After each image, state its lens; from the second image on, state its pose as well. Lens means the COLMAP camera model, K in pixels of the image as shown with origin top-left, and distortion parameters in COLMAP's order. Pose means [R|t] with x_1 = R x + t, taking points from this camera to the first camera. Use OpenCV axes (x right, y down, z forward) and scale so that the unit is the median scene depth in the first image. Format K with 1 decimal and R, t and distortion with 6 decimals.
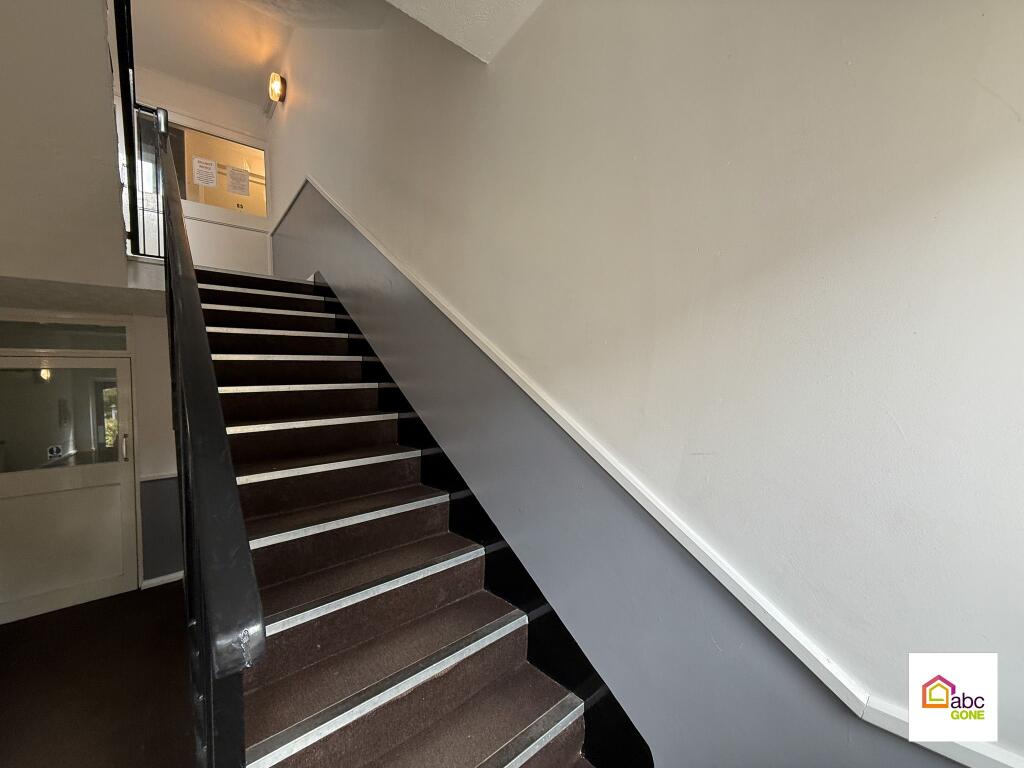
lens RADIAL K [[407.4, 0, 513.0], [0, 407.4, 387.7], [0, 0, 1]] dist [-0.002592, 0.001213]
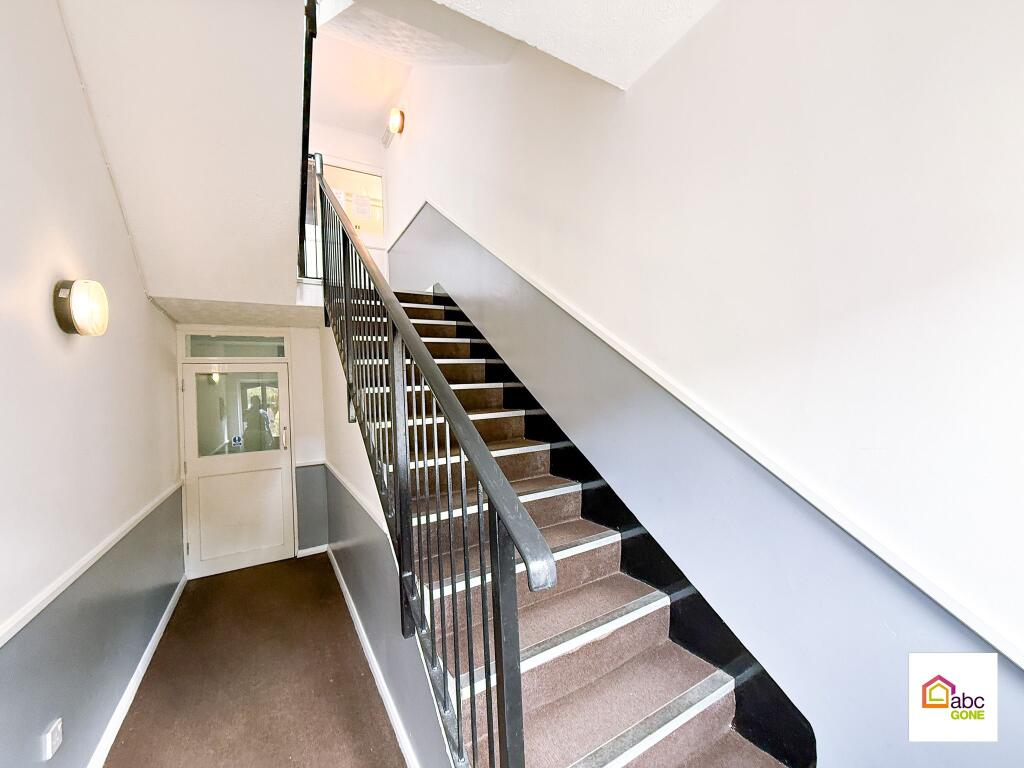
lens RADIAL K [[407.4, 0, 514.2], [0, 407.4, 386.9], [0, 0, 1]] dist [-0.002592, 0.001213]
pose [[0.984662, -0.003244, -0.174444, -0.109339], [0.002872, 0.999993, -0.002384, 0.002027], [0.174451, 0.001847, 0.984664, -0.083481]]
